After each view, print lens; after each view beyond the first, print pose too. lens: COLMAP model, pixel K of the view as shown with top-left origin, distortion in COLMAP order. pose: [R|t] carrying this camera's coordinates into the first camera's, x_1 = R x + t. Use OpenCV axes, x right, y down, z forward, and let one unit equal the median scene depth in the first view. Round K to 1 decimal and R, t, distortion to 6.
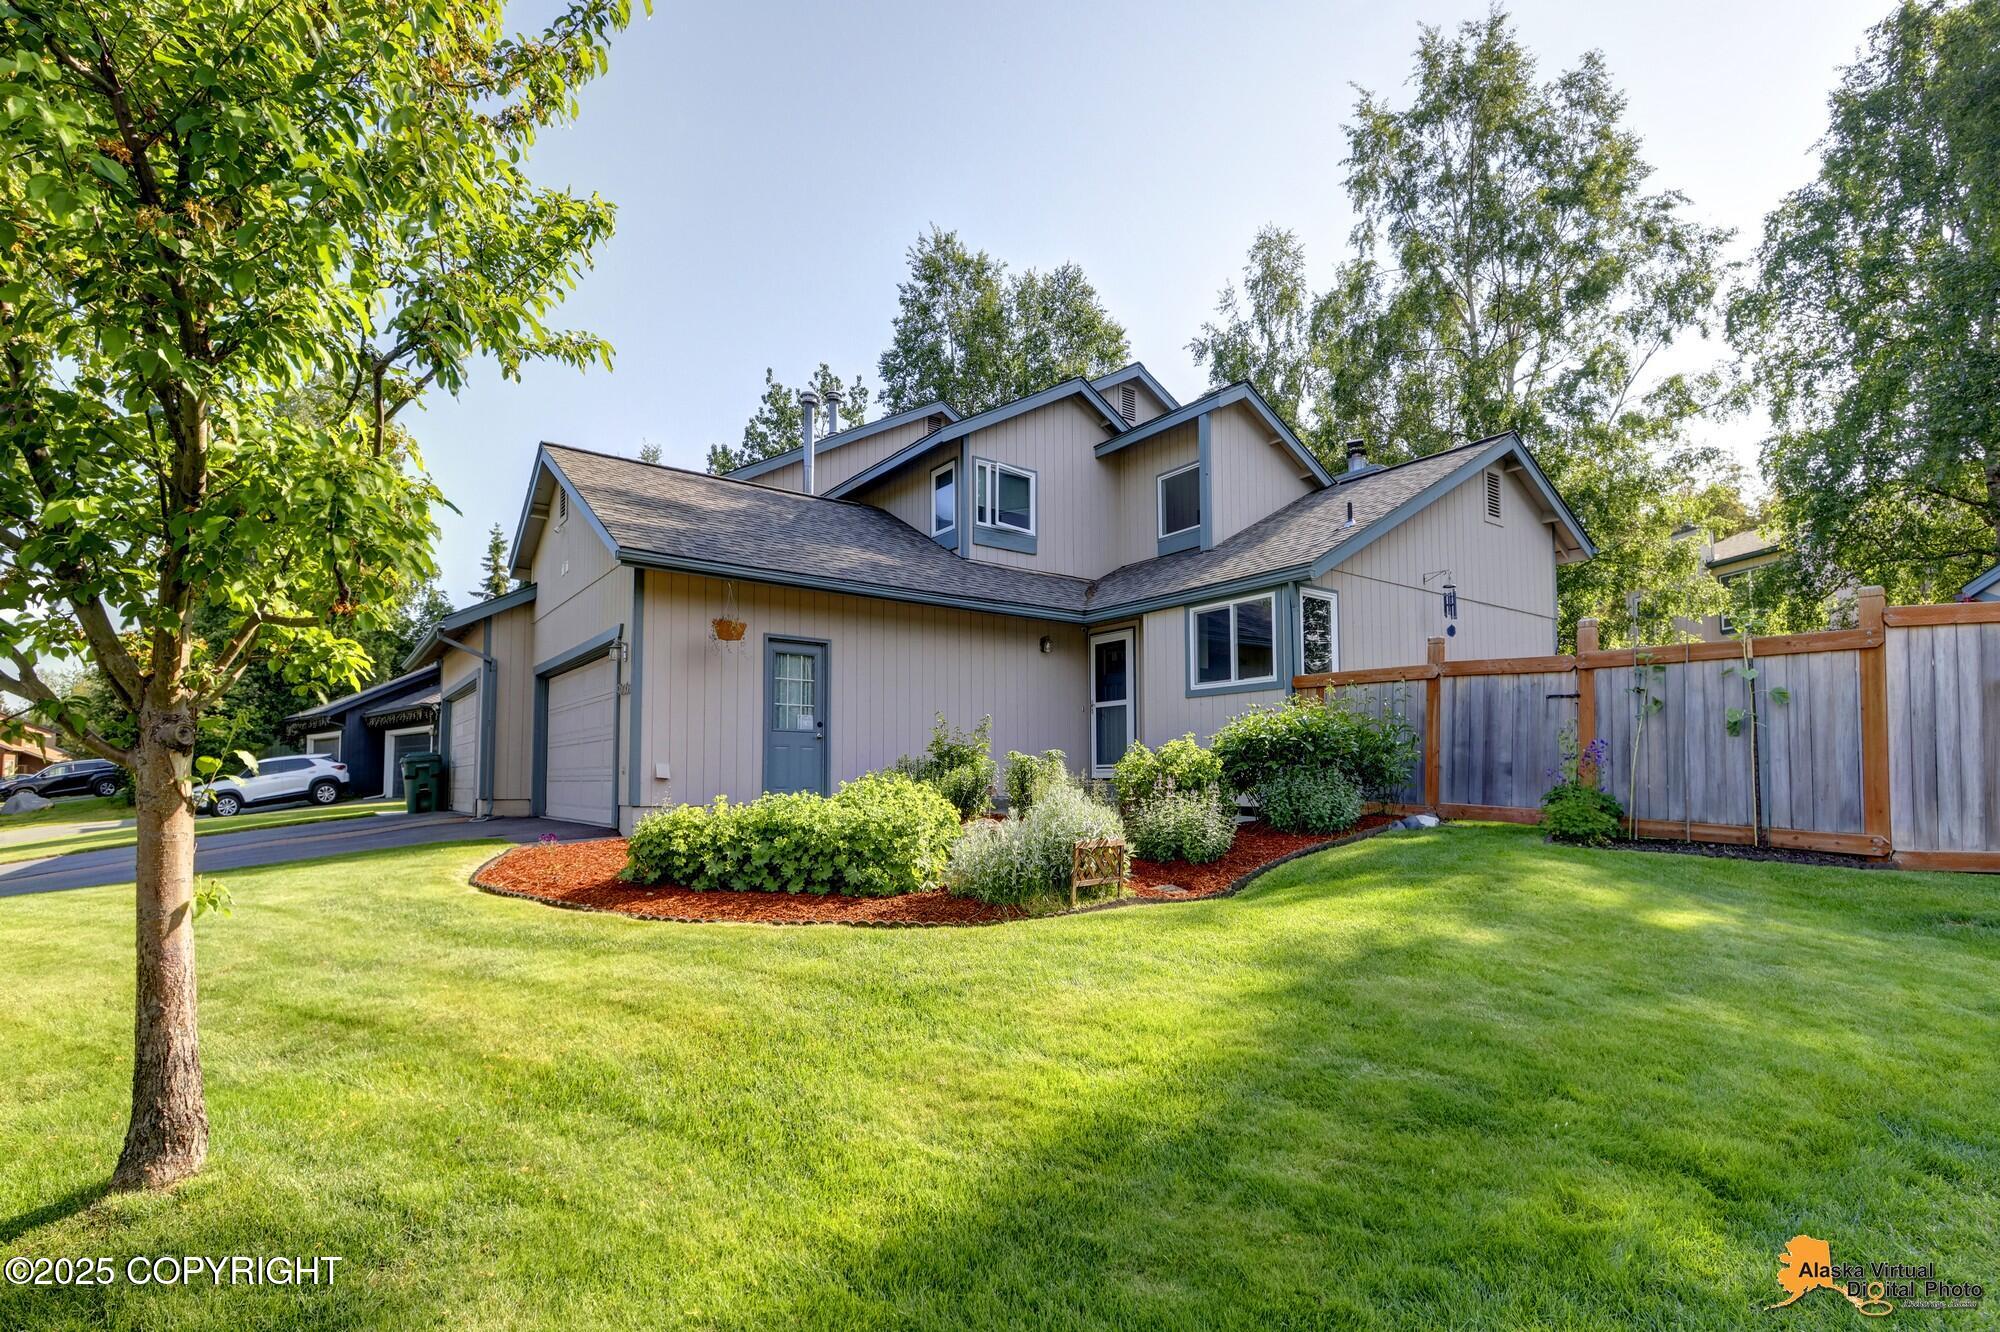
lens RADIAL K [[991.4, 0, 1005.8], [0, 991.4, 653.5], [0, 0, 1]] dist [-0.021489, -0.000258]
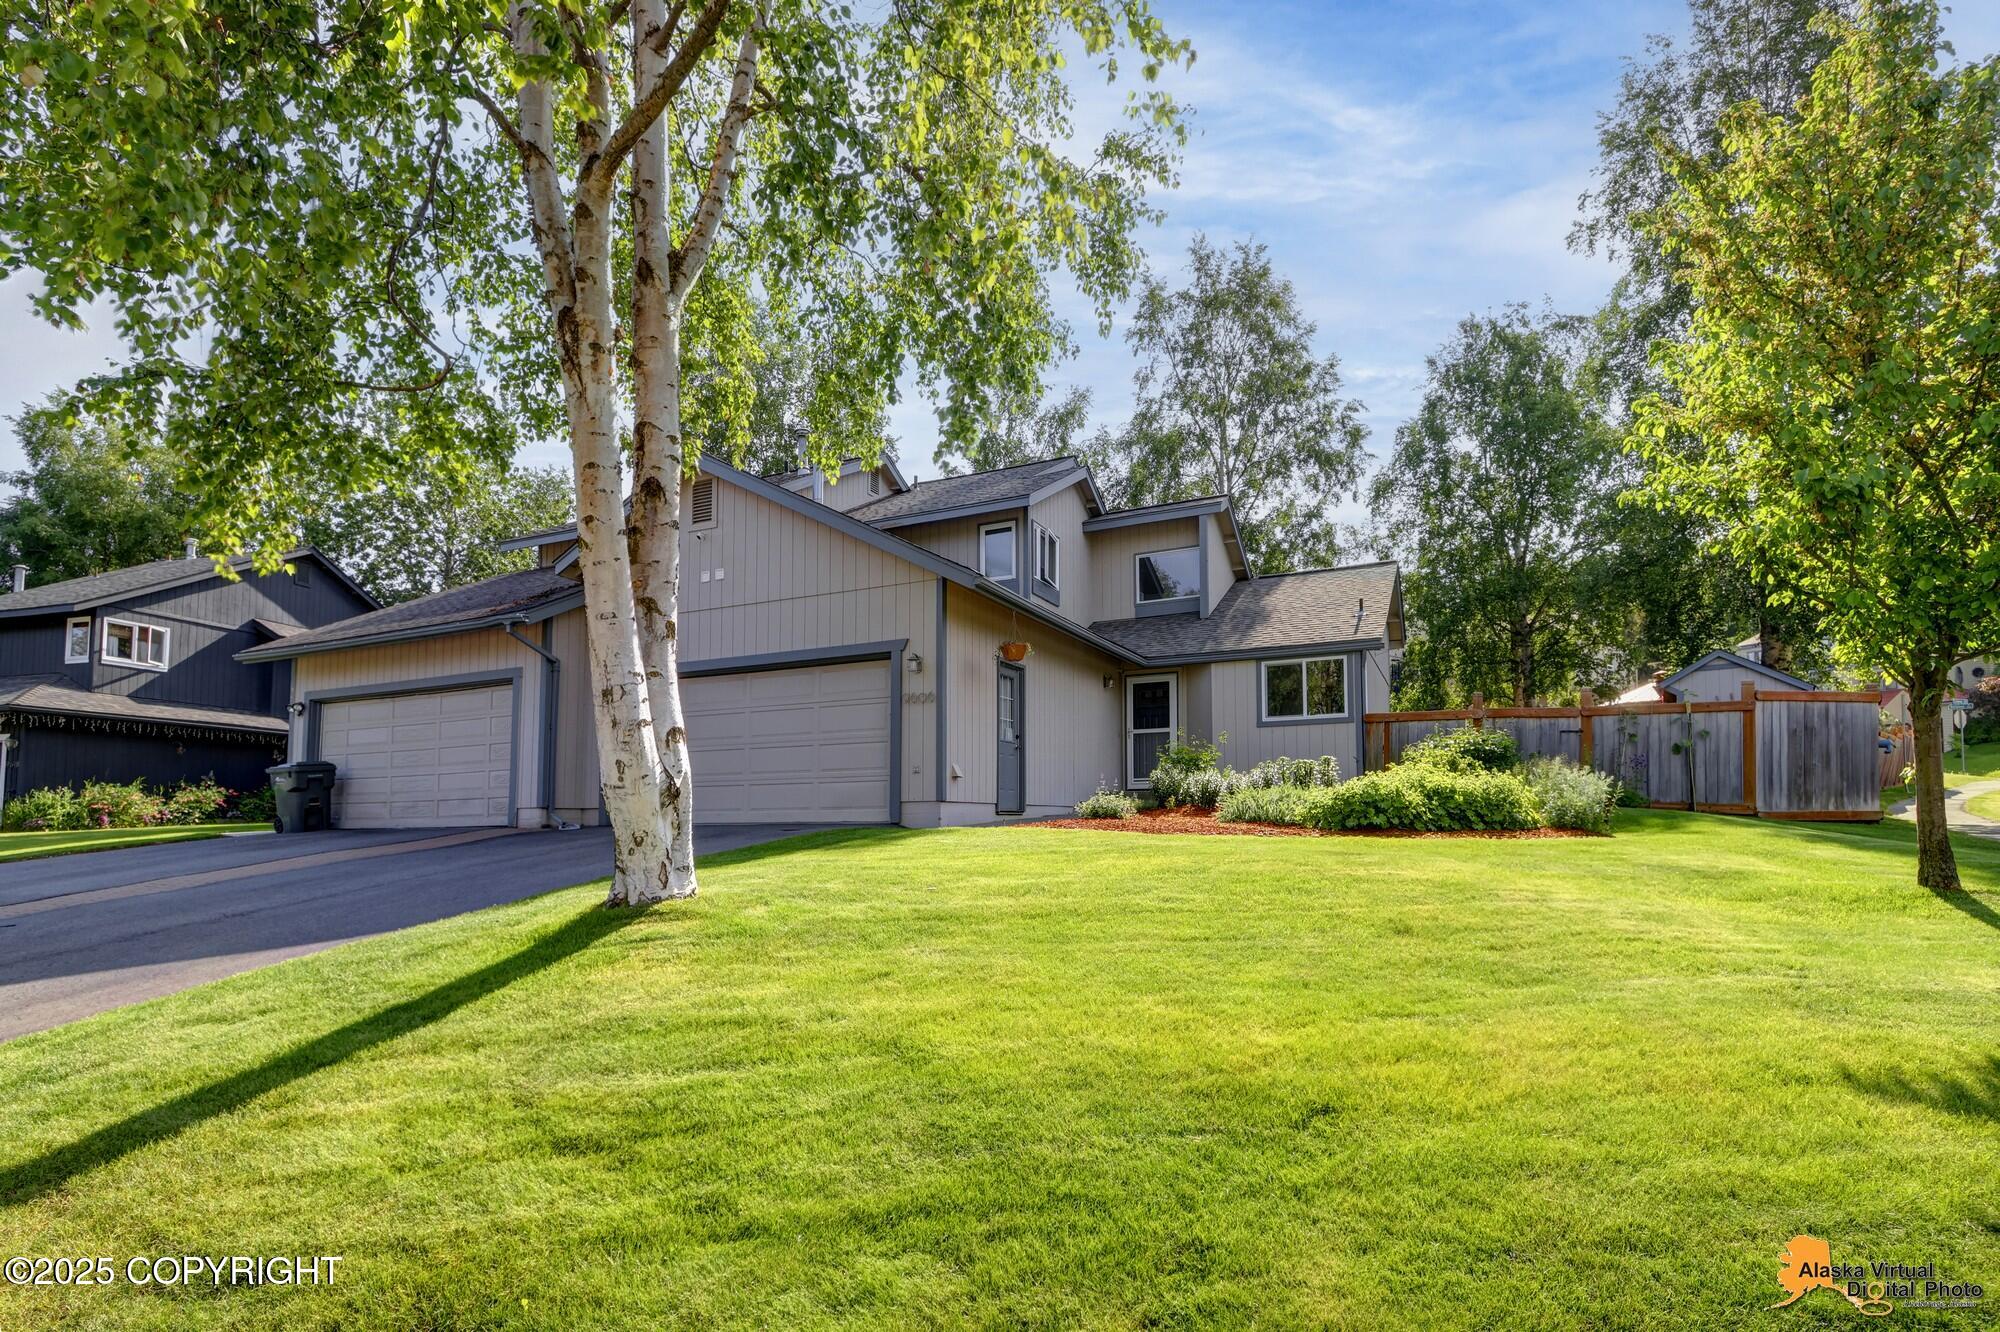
lens RADIAL K [[925.8, 0, 1049.9], [0, 925.8, 672.3], [0, 0, 1]] dist [0.000802, 0.000086]
pose [[0.871767, 0.068426, 0.485118, -0.509690], [-0.053154, 0.997563, -0.045189, 0.031267], [-0.487028, 0.013608, 0.873280, 0.016796]]
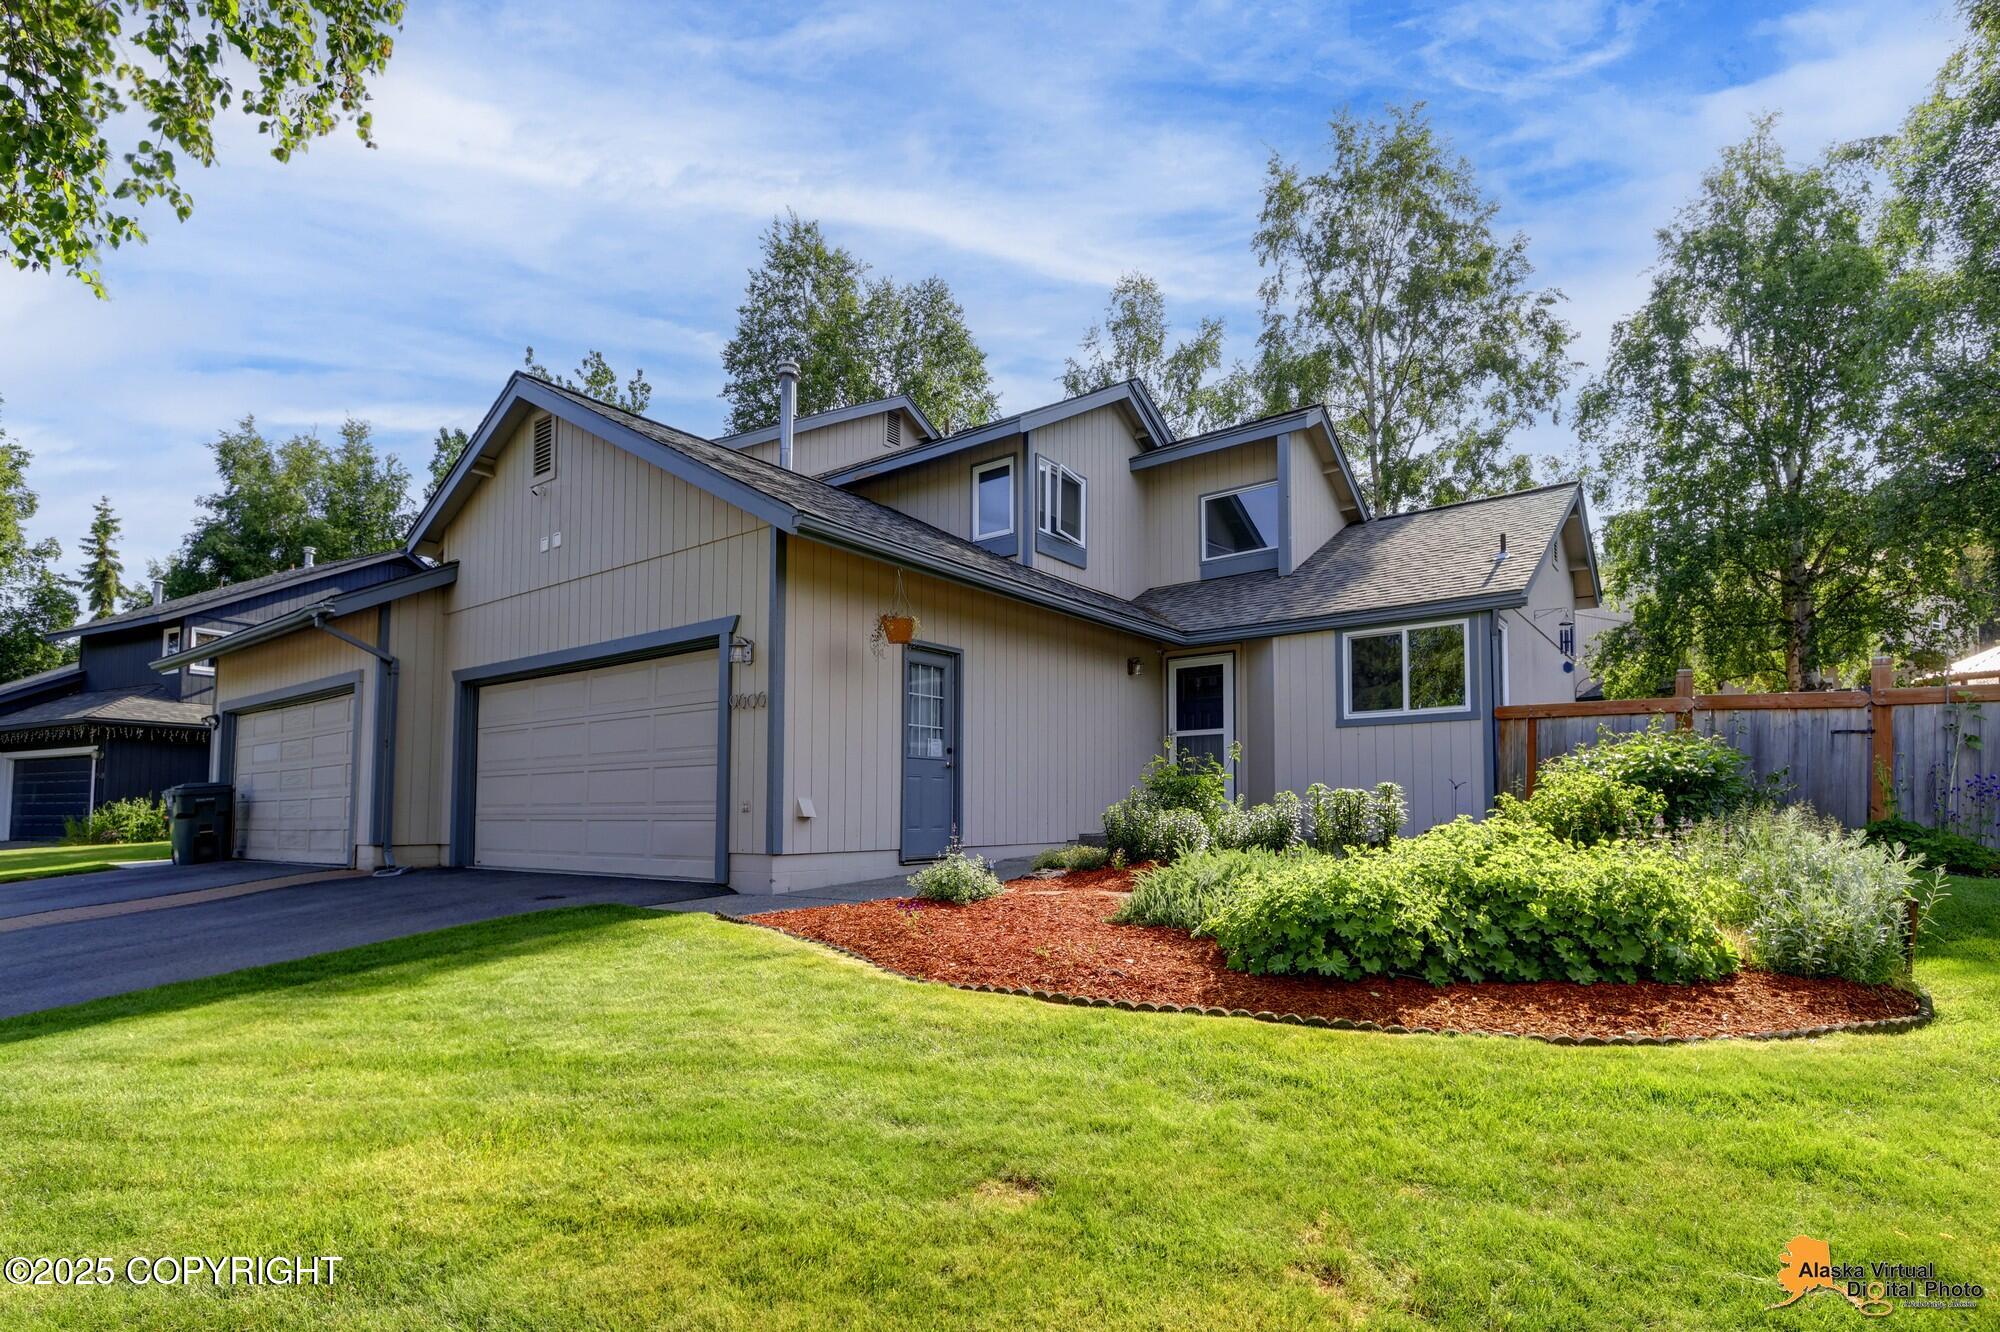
lens RADIAL K [[972.7, 0, 1042.8], [0, 972.7, 686.4], [0, 0, 1]] dist [0.011622, -0.010790]
pose [[0.952098, 0.032572, 0.304054, -0.271276], [-0.032433, 0.999459, -0.005509, 0.014764], [-0.304069, -0.004616, 0.952639, 0.148182]]
